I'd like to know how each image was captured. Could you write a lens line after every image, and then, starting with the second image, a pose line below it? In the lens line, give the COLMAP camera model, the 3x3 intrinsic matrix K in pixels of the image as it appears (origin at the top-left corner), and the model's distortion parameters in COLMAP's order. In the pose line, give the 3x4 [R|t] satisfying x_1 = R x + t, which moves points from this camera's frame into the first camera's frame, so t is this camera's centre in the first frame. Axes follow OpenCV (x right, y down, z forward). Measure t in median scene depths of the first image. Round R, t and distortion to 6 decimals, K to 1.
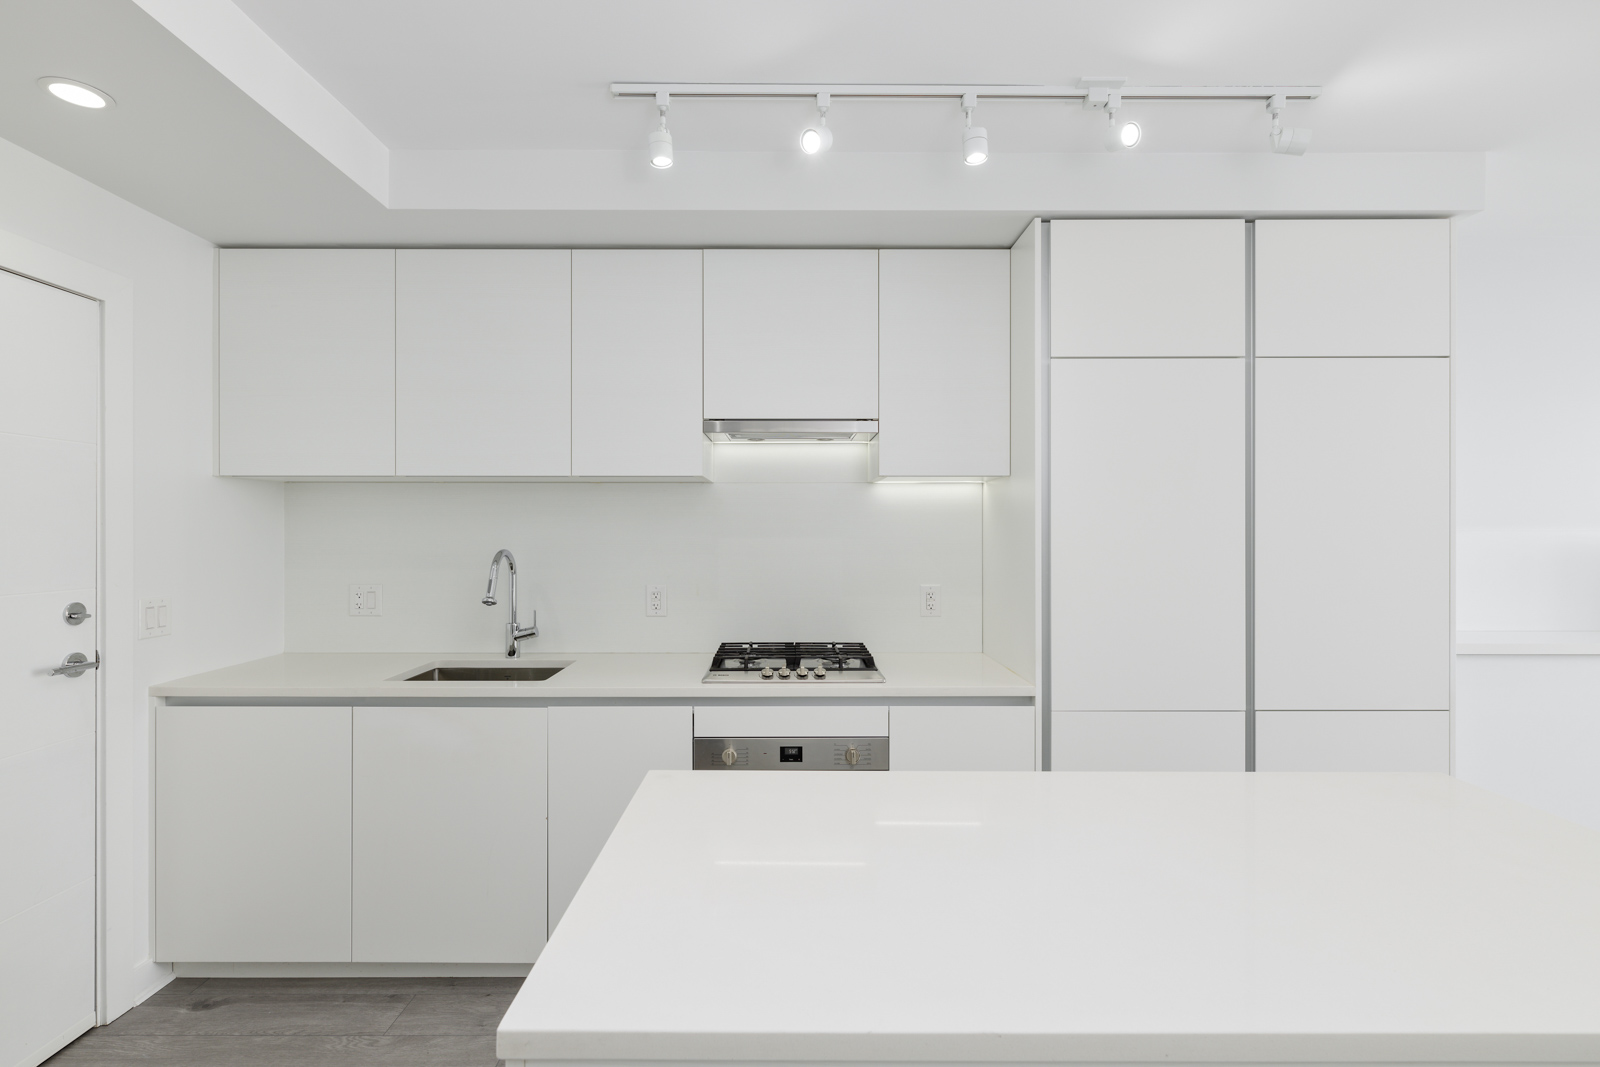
lens RADIAL K [[766.2, 0, 797.6], [0, 766.2, 528.6], [0, 0, 1]] dist [-0.000927, -0.000867]
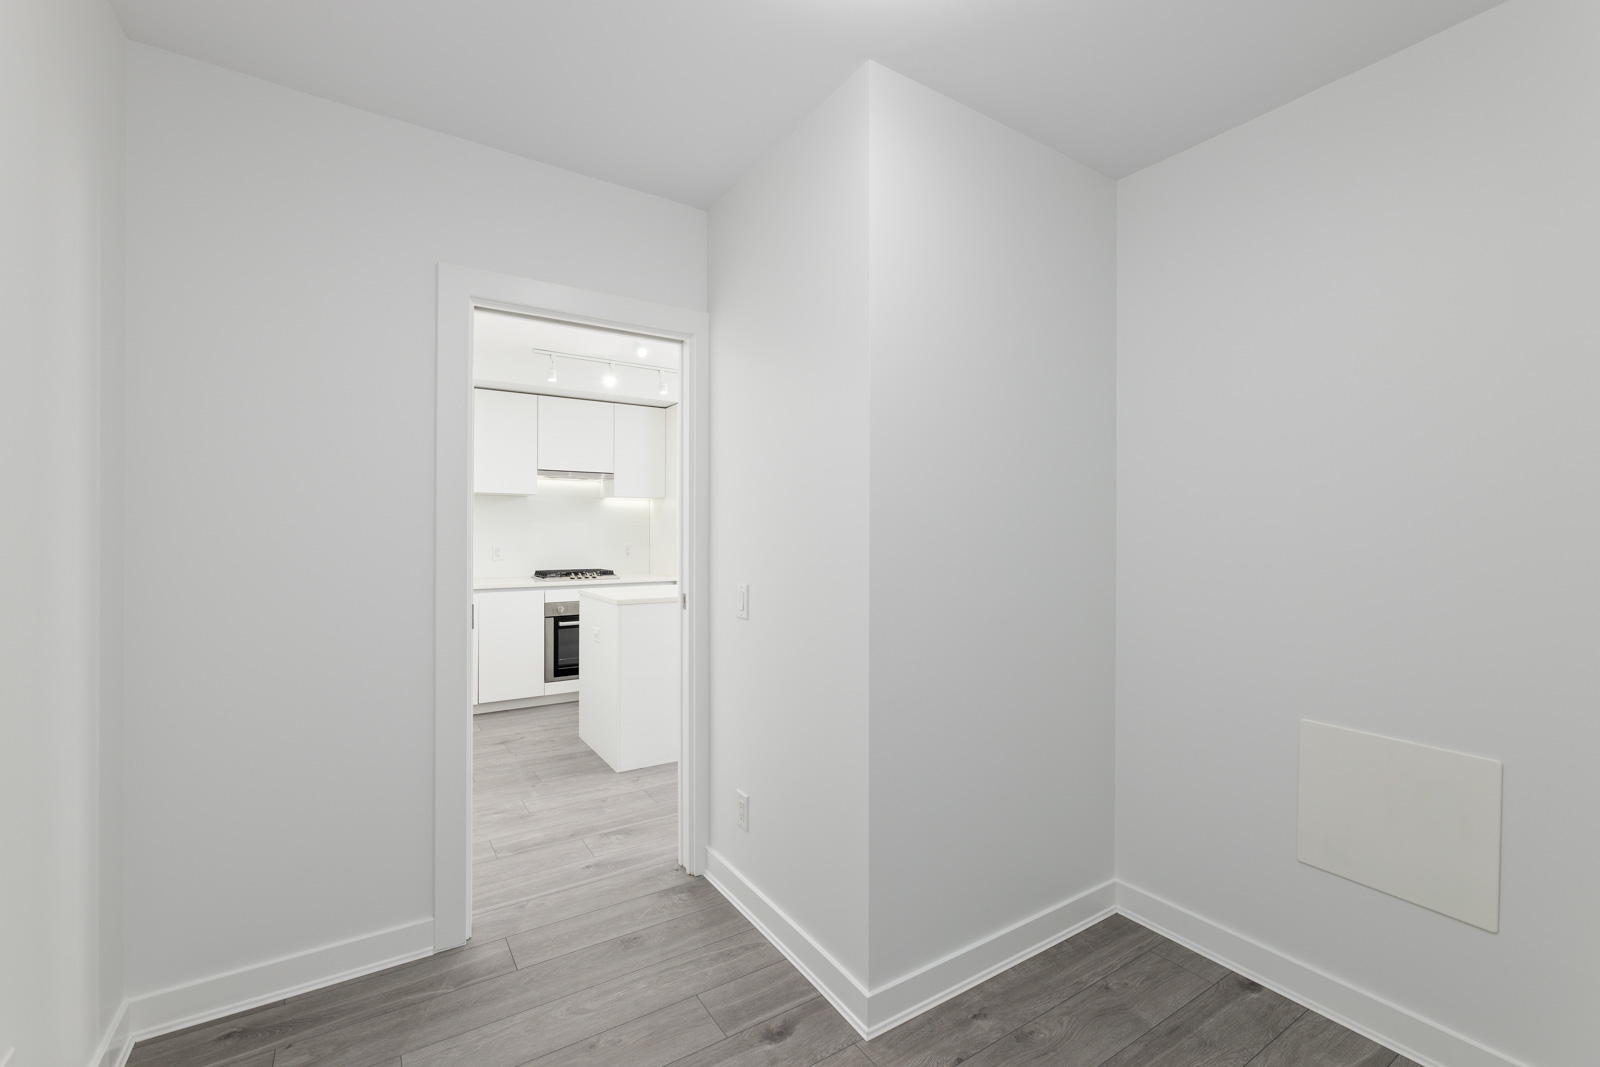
lens RADIAL K [[676.1, 0, 801.8], [0, 676.1, 533.0], [0, 0, 1]] dist [0.019011, 0.001664]
pose [[0.834446, -0.001102, 0.551089, -0.635306], [-0.004809, 0.999945, 0.009281, 0.026169], [-0.551069, -0.010395, 0.834395, -1.227085]]
